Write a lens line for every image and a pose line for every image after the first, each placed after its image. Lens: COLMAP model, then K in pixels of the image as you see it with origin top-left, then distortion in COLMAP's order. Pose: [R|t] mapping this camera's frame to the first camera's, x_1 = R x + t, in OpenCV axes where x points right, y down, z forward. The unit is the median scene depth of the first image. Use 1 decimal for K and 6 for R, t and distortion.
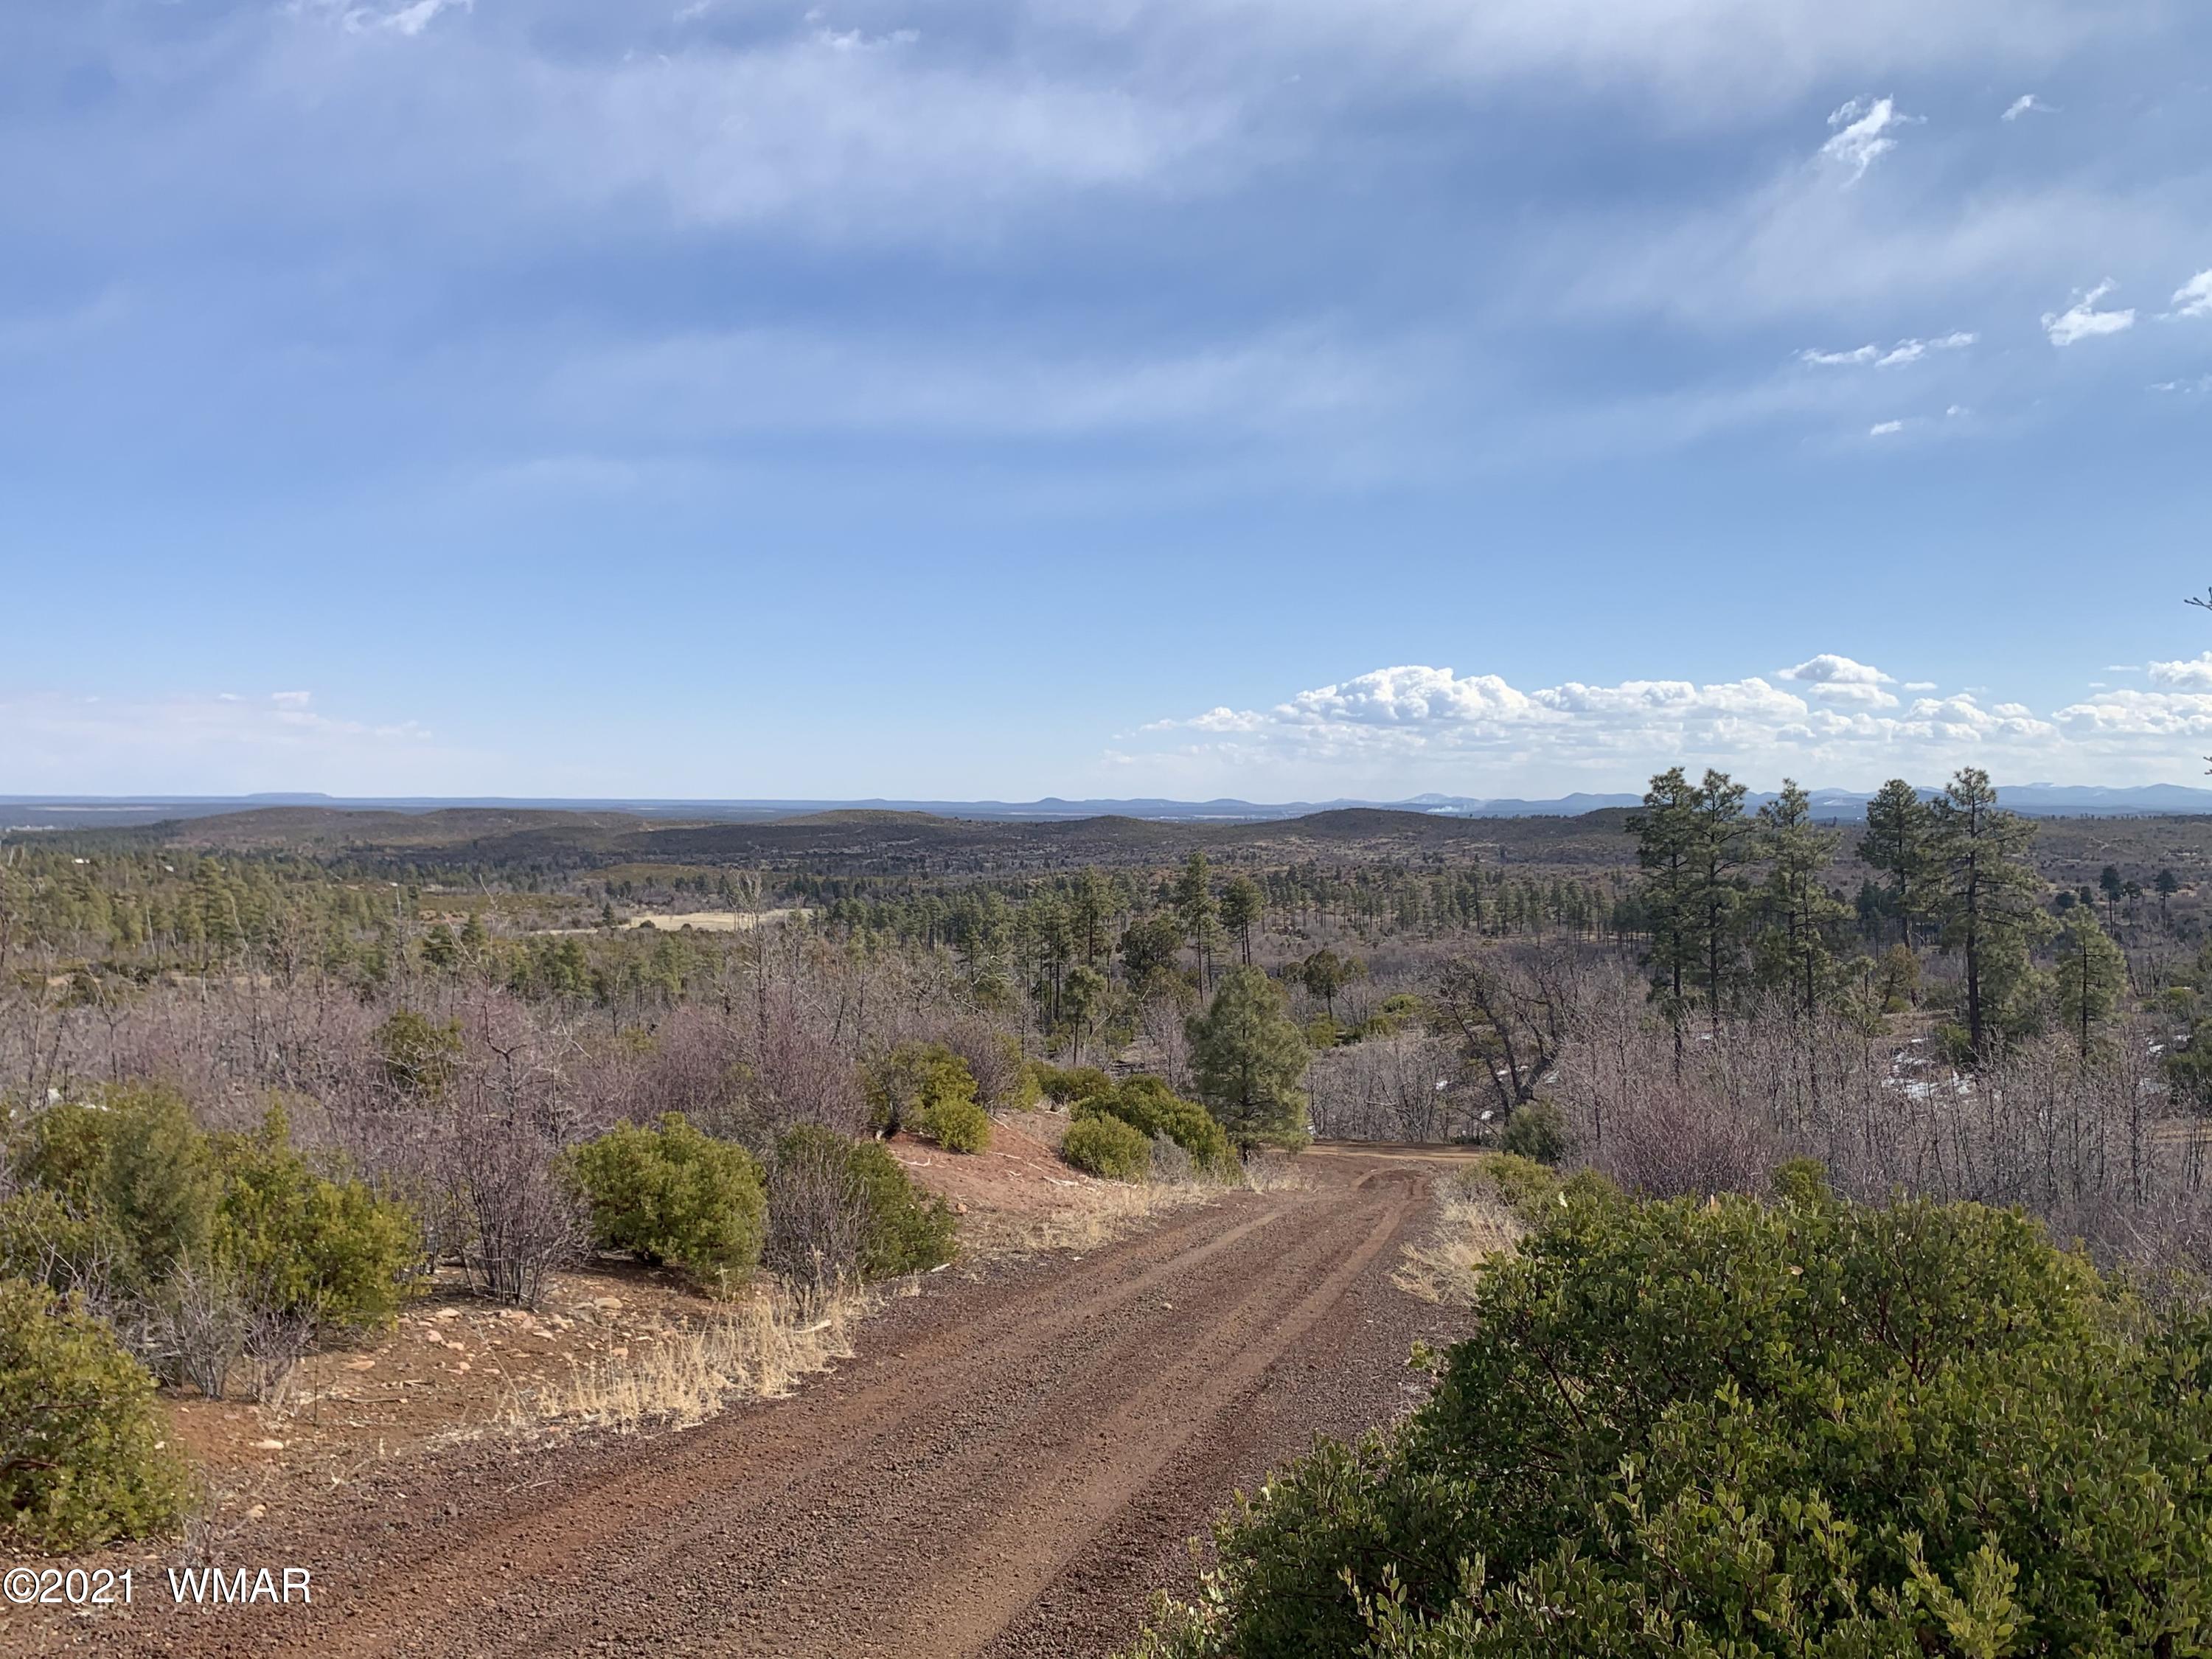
lens RADIAL K [[2018.9, 0, 1094.8], [0, 2018.9, 827.9], [0, 0, 1]] dist [0.017752, 0.000000]
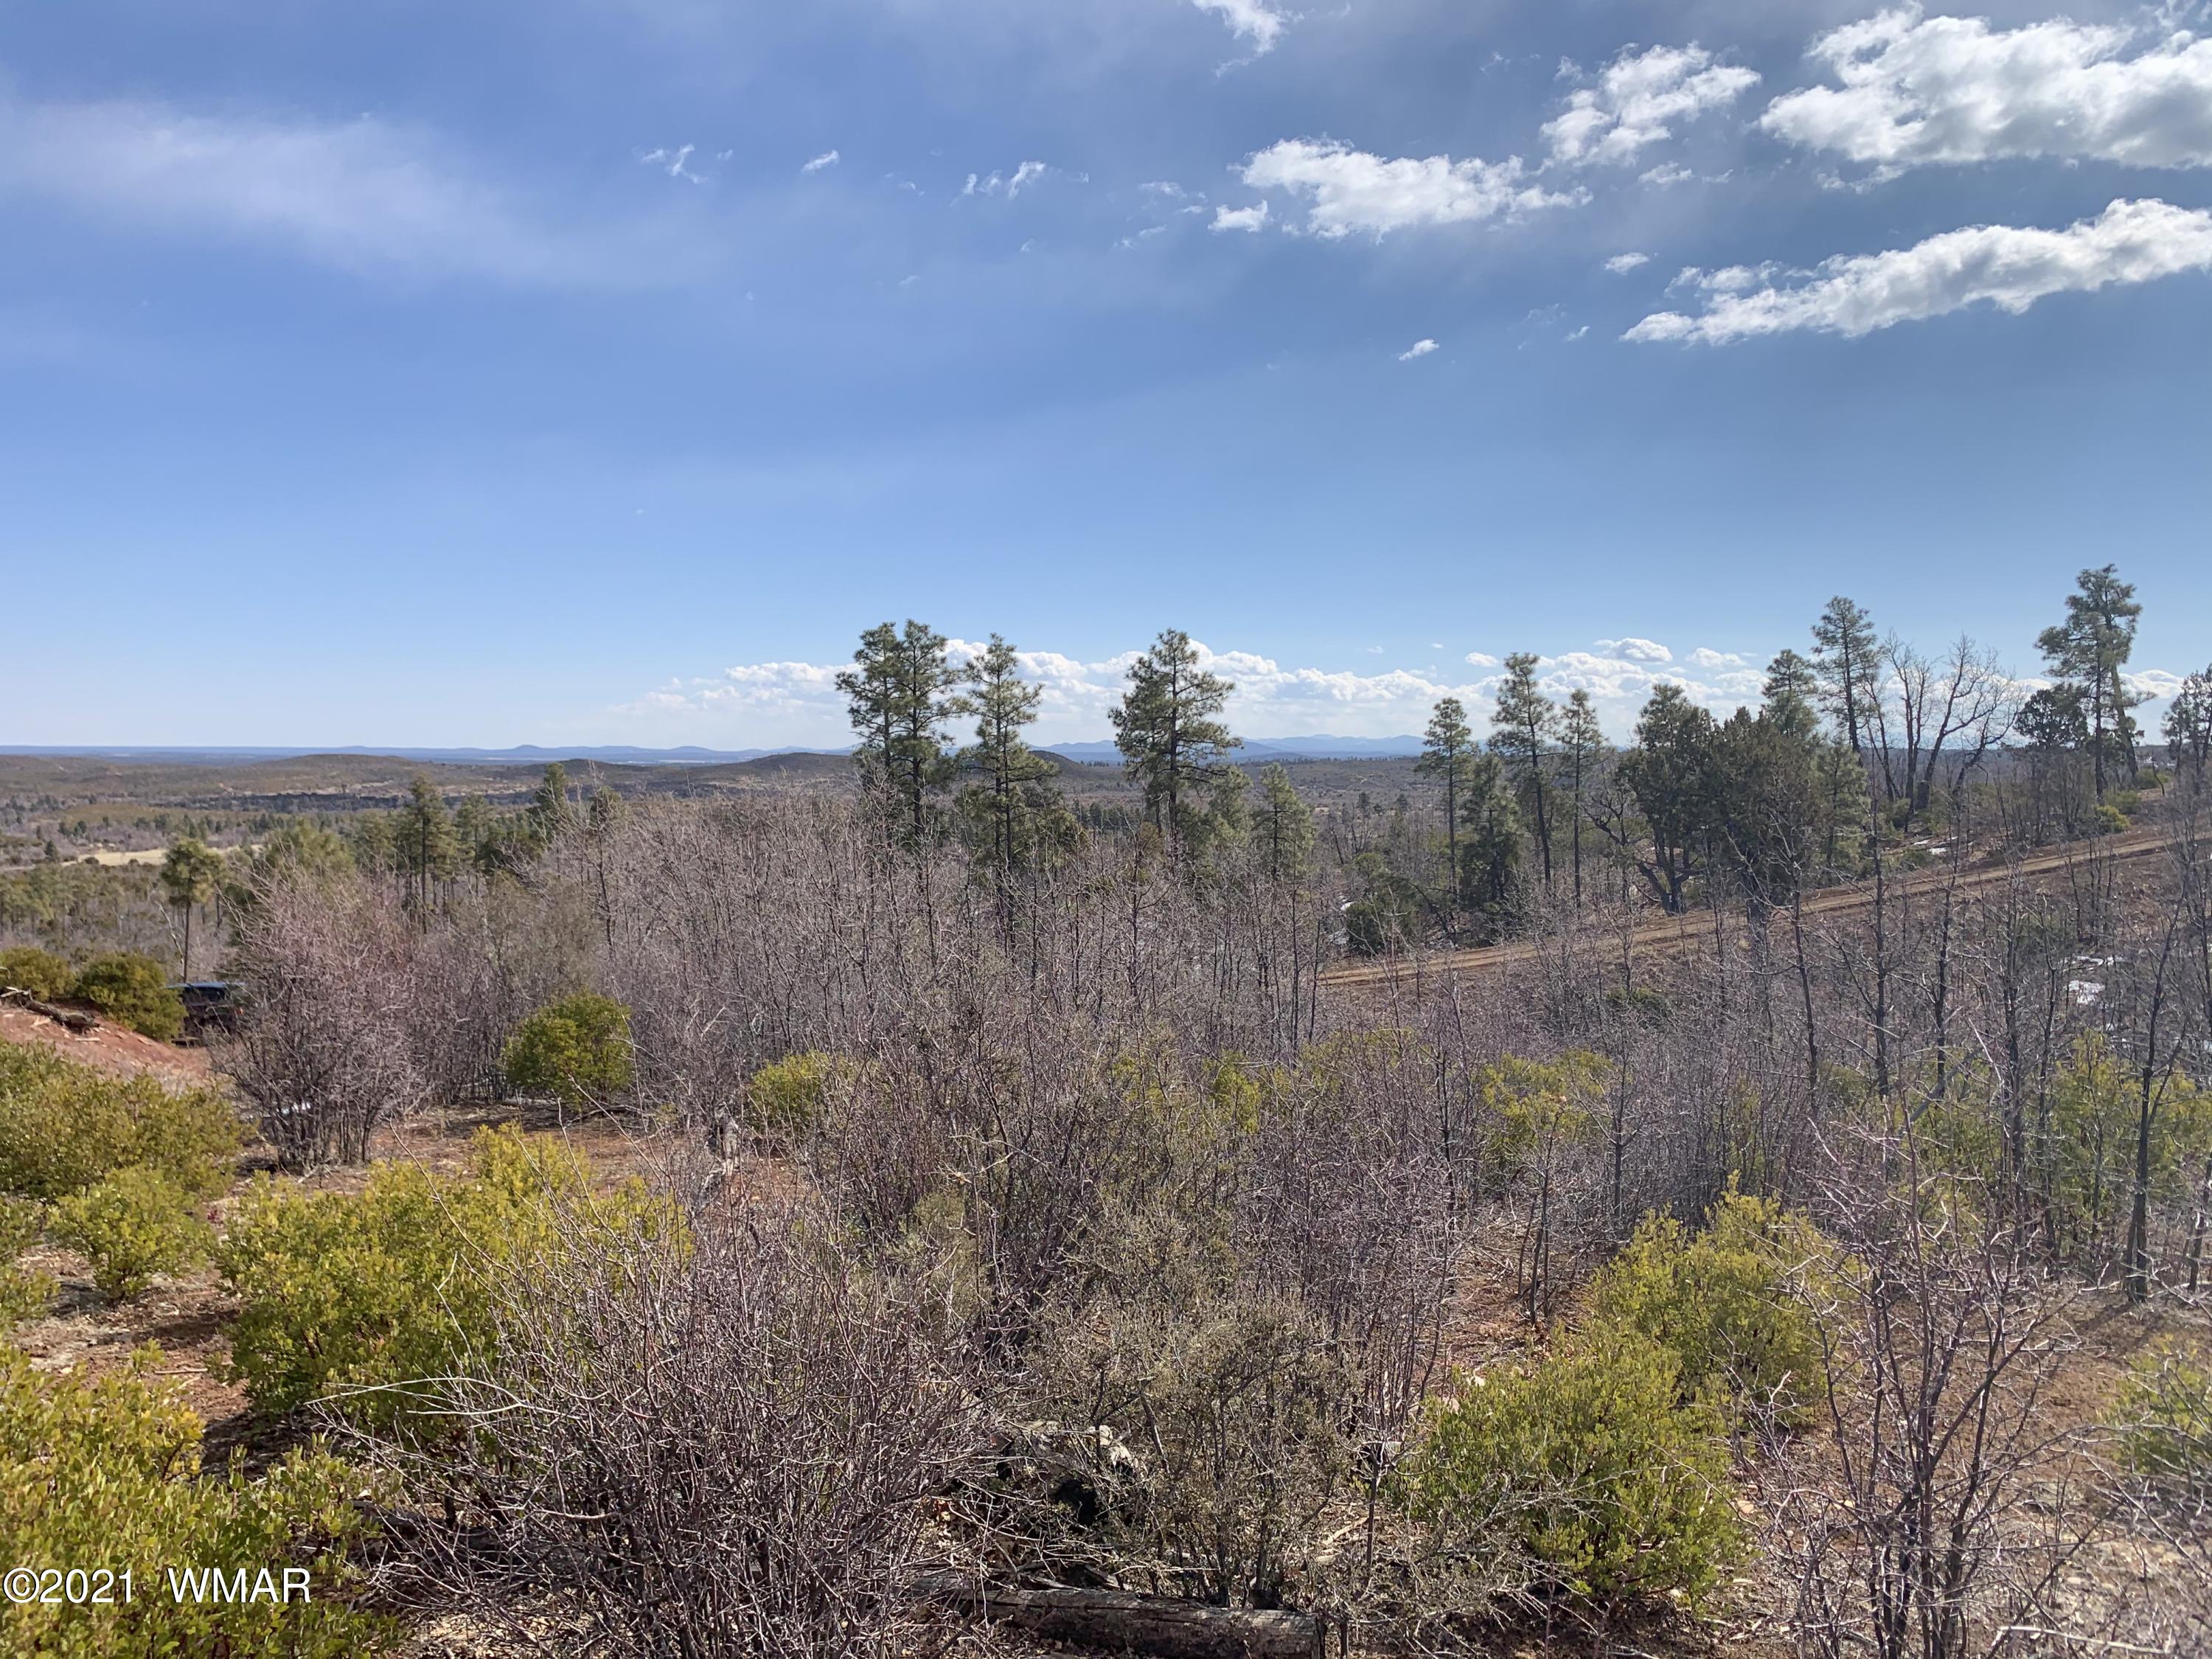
lens RADIAL K [[1684.7, 0, 1114.6], [0, 1684.7, 826.5], [0, 0, 1]] dist [0.004269, -0.005441]
pose [[0.951240, -0.016012, 0.308037, 0.060992], [0.005560, 0.999380, 0.034778, 0.017154], [-0.308403, -0.031370, 0.950739, 0.085702]]
